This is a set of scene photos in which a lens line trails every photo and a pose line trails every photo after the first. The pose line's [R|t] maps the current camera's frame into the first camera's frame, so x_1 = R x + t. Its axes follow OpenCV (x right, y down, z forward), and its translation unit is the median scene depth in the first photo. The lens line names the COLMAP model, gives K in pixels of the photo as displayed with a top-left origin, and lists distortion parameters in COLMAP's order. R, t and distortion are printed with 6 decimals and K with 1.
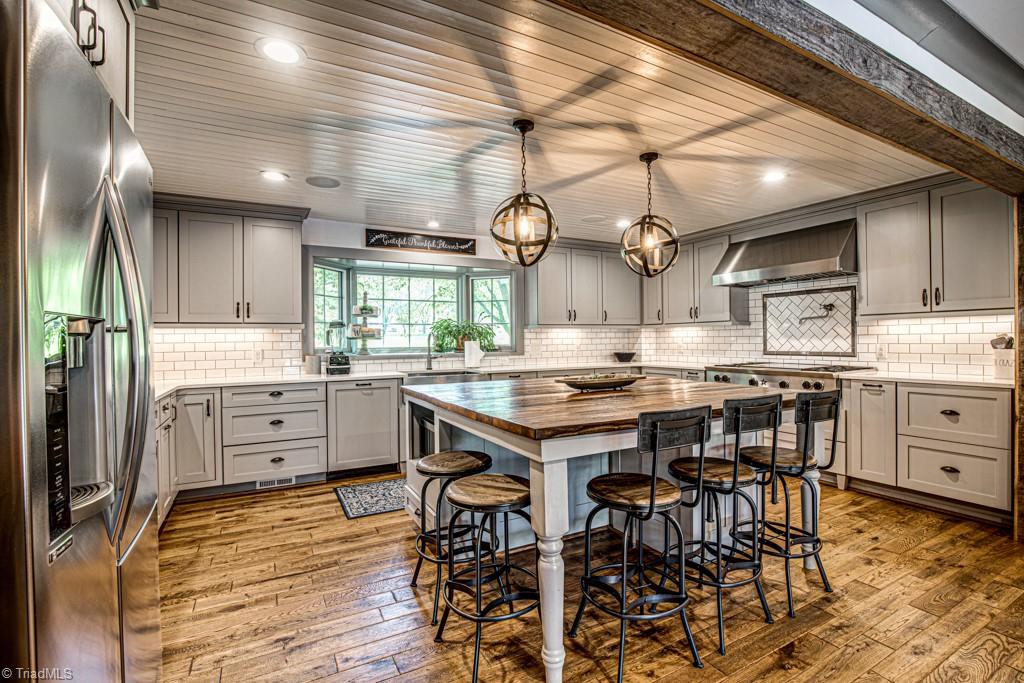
lens RADIAL K [[466.1, 0, 514.9], [0, 466.1, 345.8], [0, 0, 1]] dist [-0.034137, -0.000548]
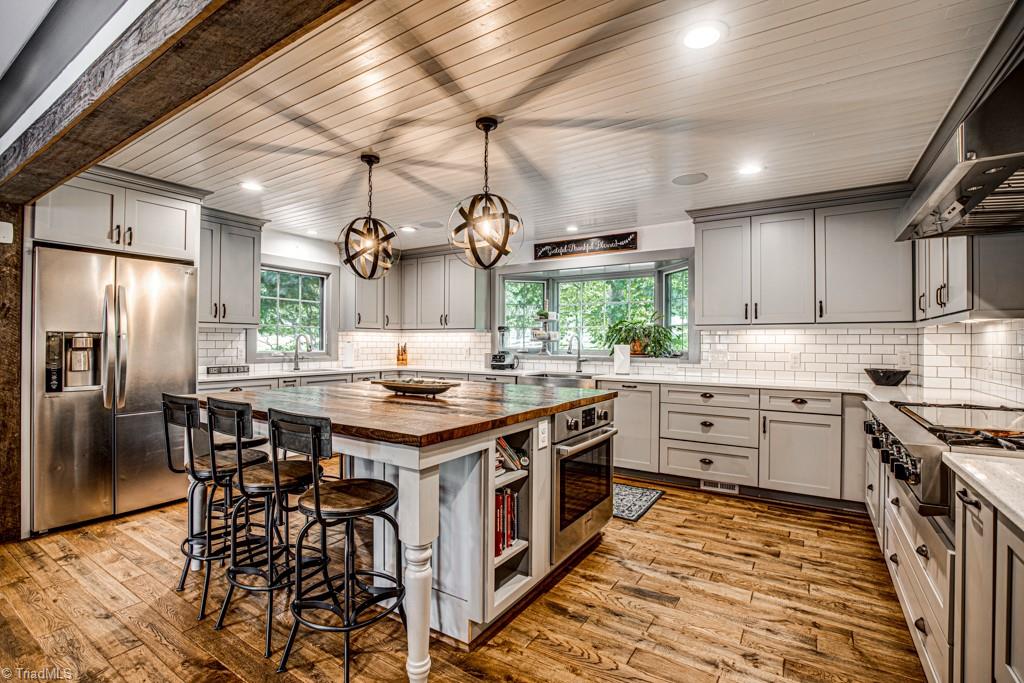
lens RADIAL K [[466.1, 0, 504.7], [0, 466.1, 335.6], [0, 0, 1]] dist [-0.034137, -0.000548]
pose [[0.479063, -0.004123, -0.877771, 0.623234], [-0.022306, 0.999609, -0.016870, -0.009283], [0.877497, 0.027661, 0.478783, 0.388065]]
